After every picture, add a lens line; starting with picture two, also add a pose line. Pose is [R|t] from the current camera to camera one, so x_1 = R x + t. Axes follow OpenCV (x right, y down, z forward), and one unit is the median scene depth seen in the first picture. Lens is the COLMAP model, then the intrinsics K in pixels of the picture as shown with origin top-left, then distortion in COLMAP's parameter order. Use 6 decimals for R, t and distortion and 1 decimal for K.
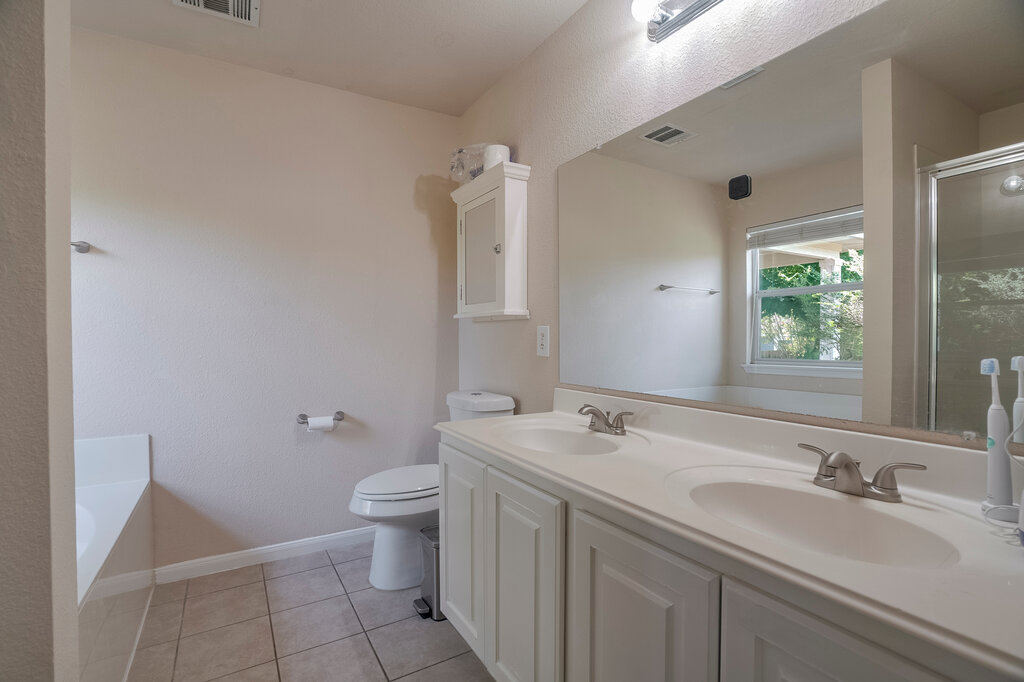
lens RADIAL K [[482.5, 0, 512.4], [0, 482.5, 343.8], [0, 0, 1]] dist [-0.034669, 0.006295]
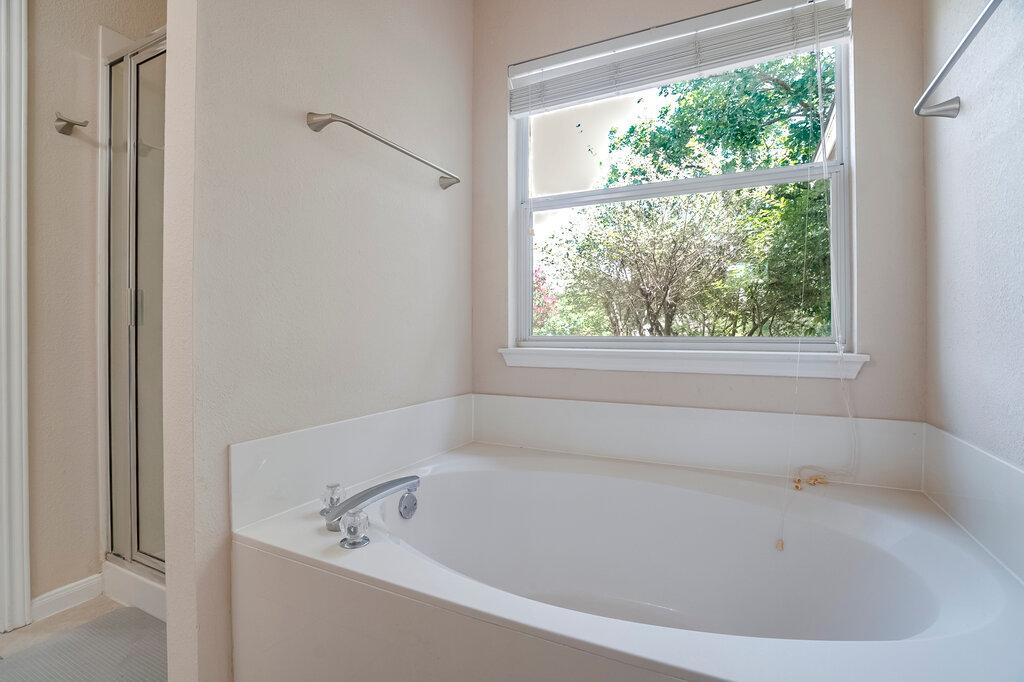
lens RADIAL K [[482.5, 0, 507.1], [0, 482.5, 338.1], [0, 0, 1]] dist [-0.034669, 0.006295]
pose [[0.834975, -0.014610, 0.550093, 0.239619], [0.020106, 0.999790, -0.003965, 0.038195], [-0.549920, 0.014371, 0.835094, 0.656262]]
